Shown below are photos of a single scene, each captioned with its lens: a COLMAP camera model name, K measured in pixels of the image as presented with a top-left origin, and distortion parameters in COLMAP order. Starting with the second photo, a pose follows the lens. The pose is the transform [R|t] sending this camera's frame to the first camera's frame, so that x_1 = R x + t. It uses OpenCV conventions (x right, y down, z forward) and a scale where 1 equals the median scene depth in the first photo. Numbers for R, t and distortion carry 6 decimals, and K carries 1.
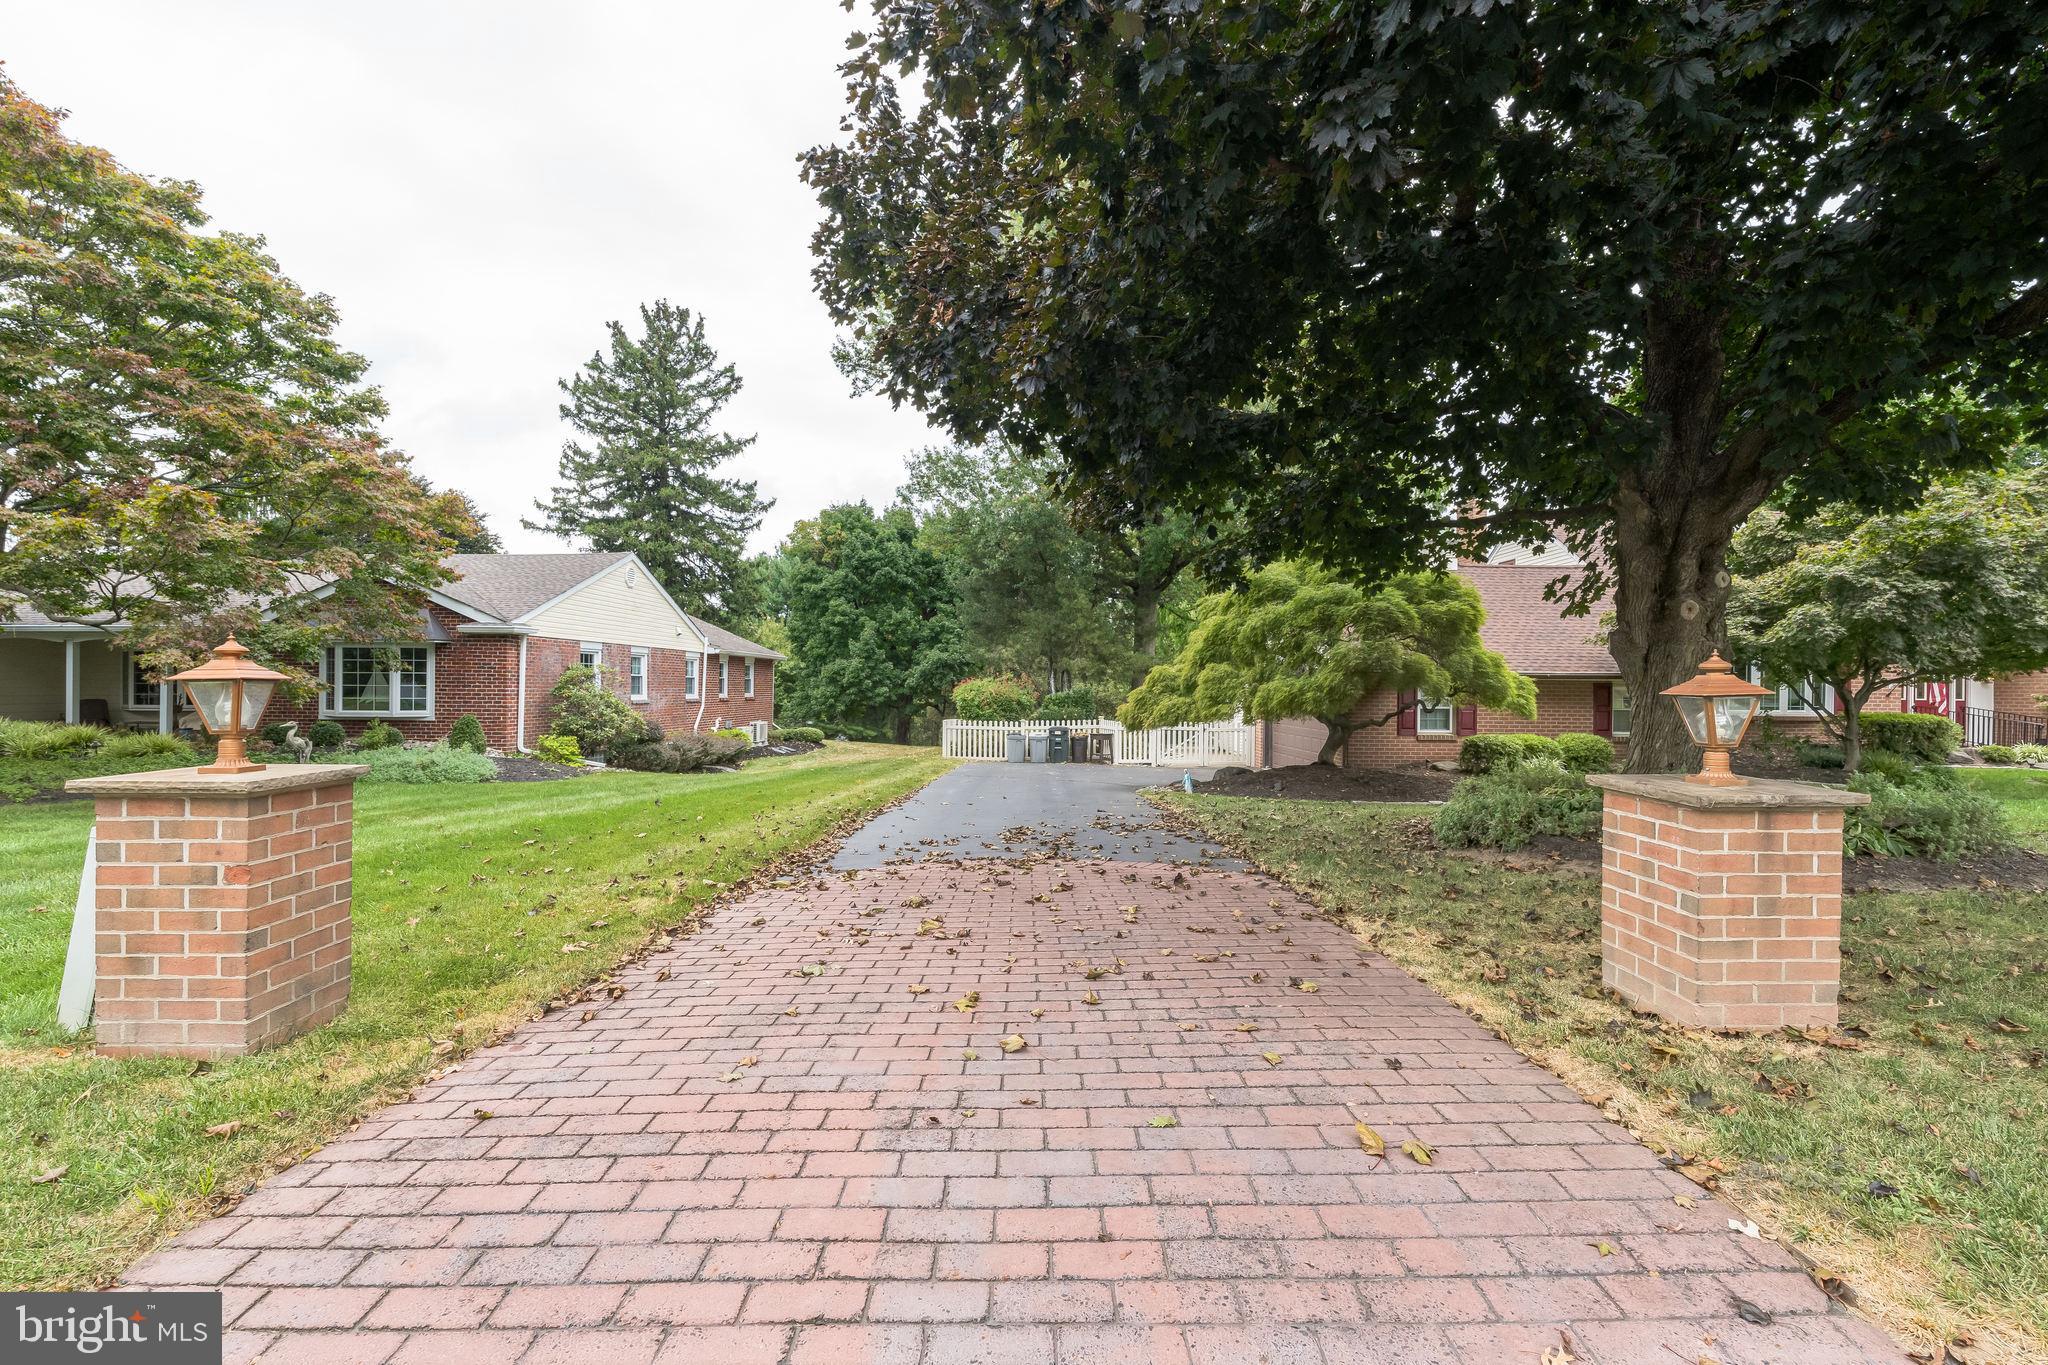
lens RADIAL K [[928.3, 0, 1024.0], [0, 928.3, 682.5], [0, 0, 1]] dist [-0.000620, -0.000051]
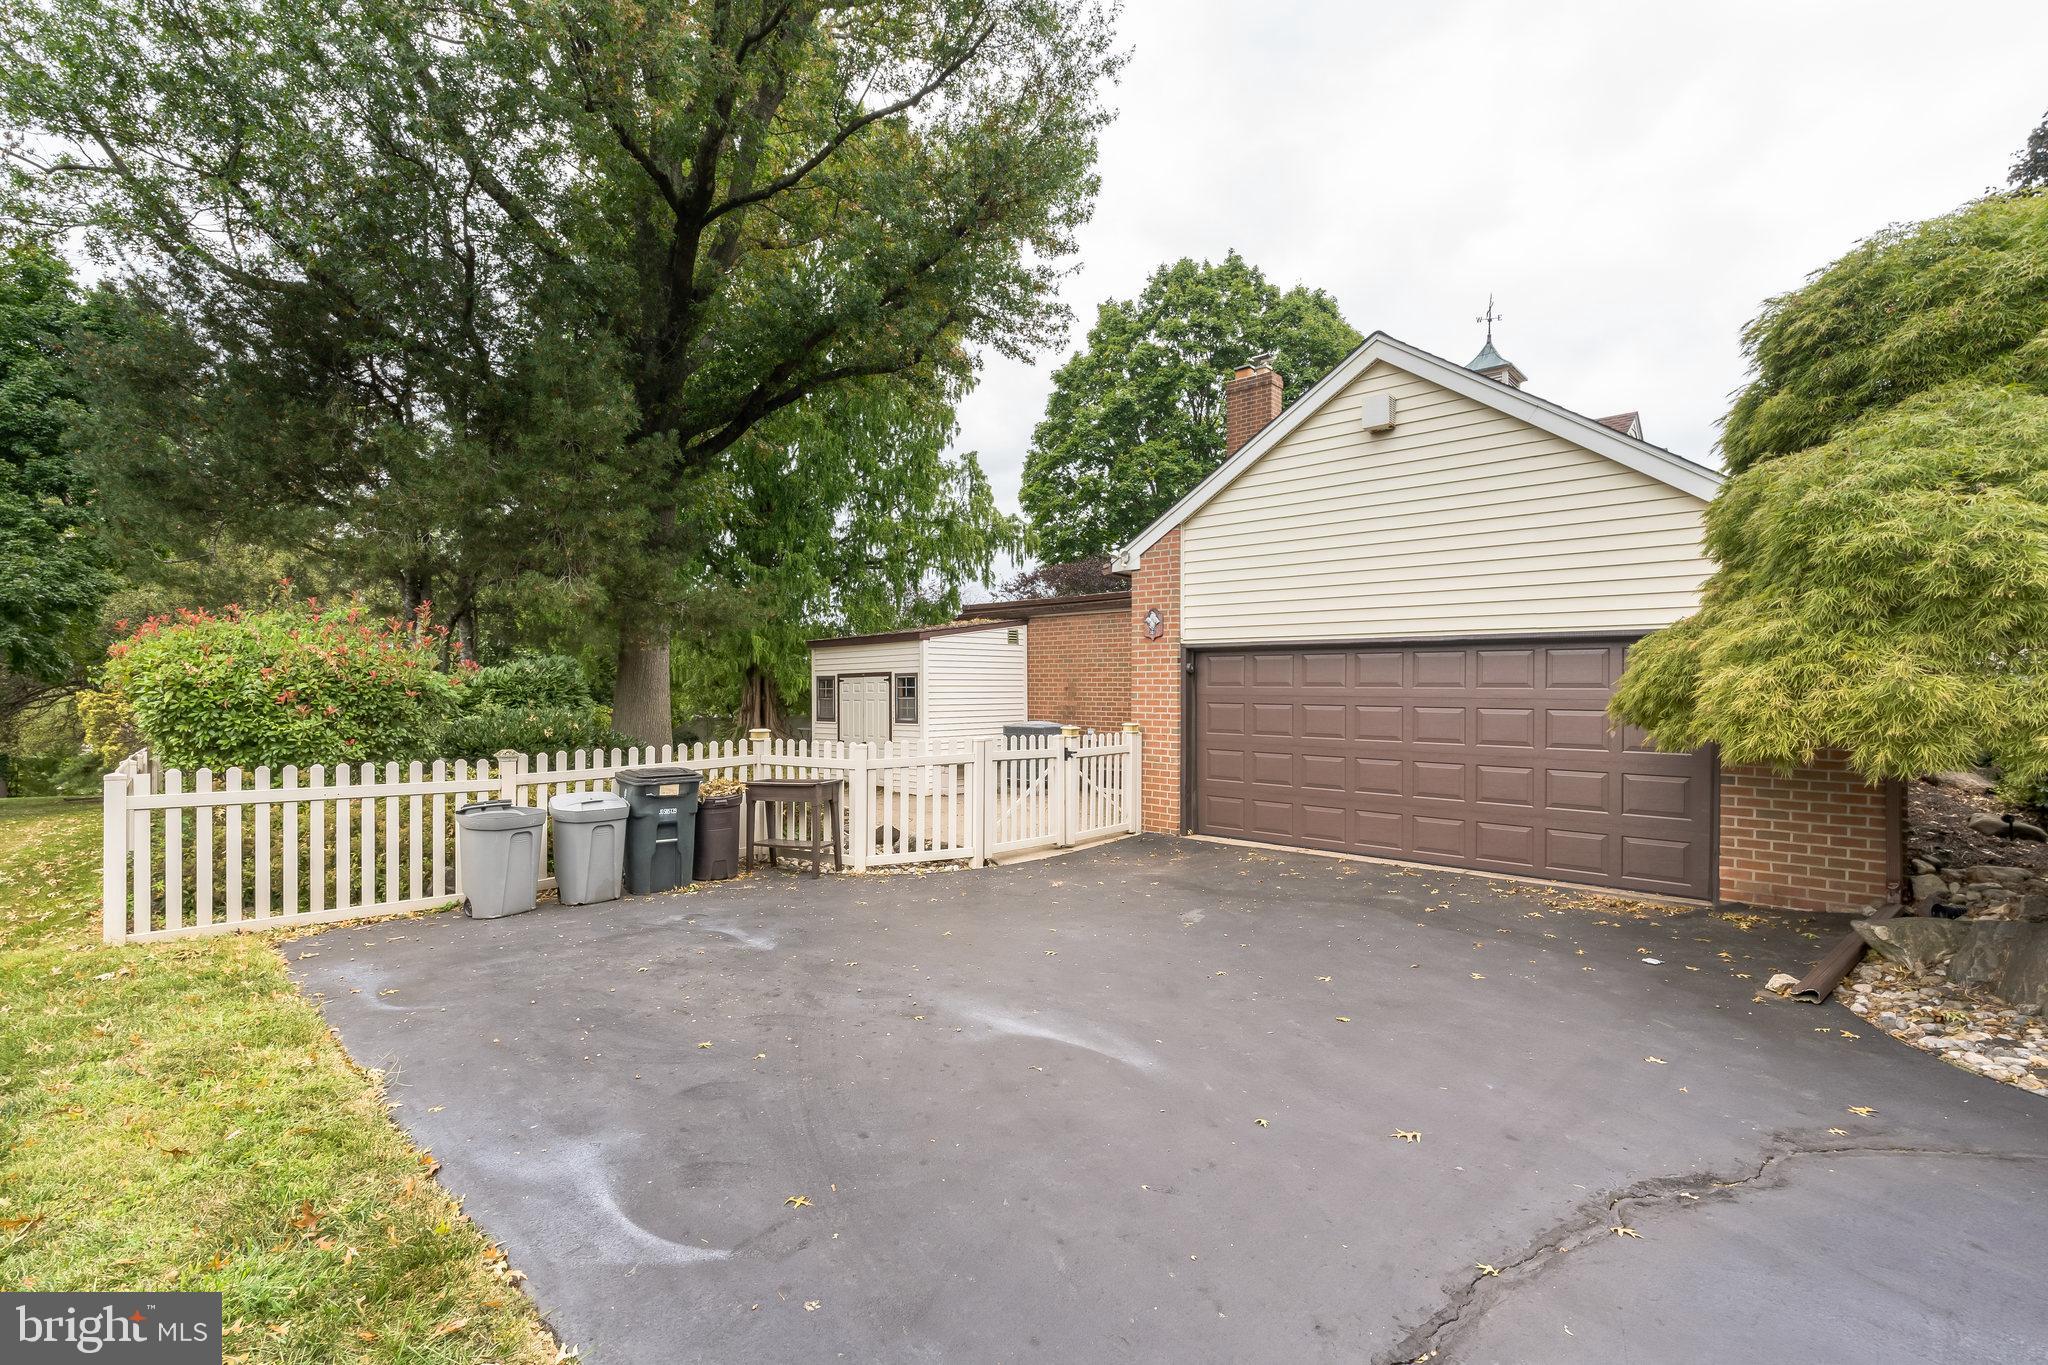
lens RADIAL K [[928.3, 0, 1024.0], [0, 928.3, 682.5], [0, 0, 1]] dist [-0.000620, -0.000051]
pose [[0.699769, -0.004748, 0.714354, -0.090419], [0.006072, 0.999981, 0.000699, 0.020661], [-0.714344, 0.003849, 0.699784, 0.700627]]
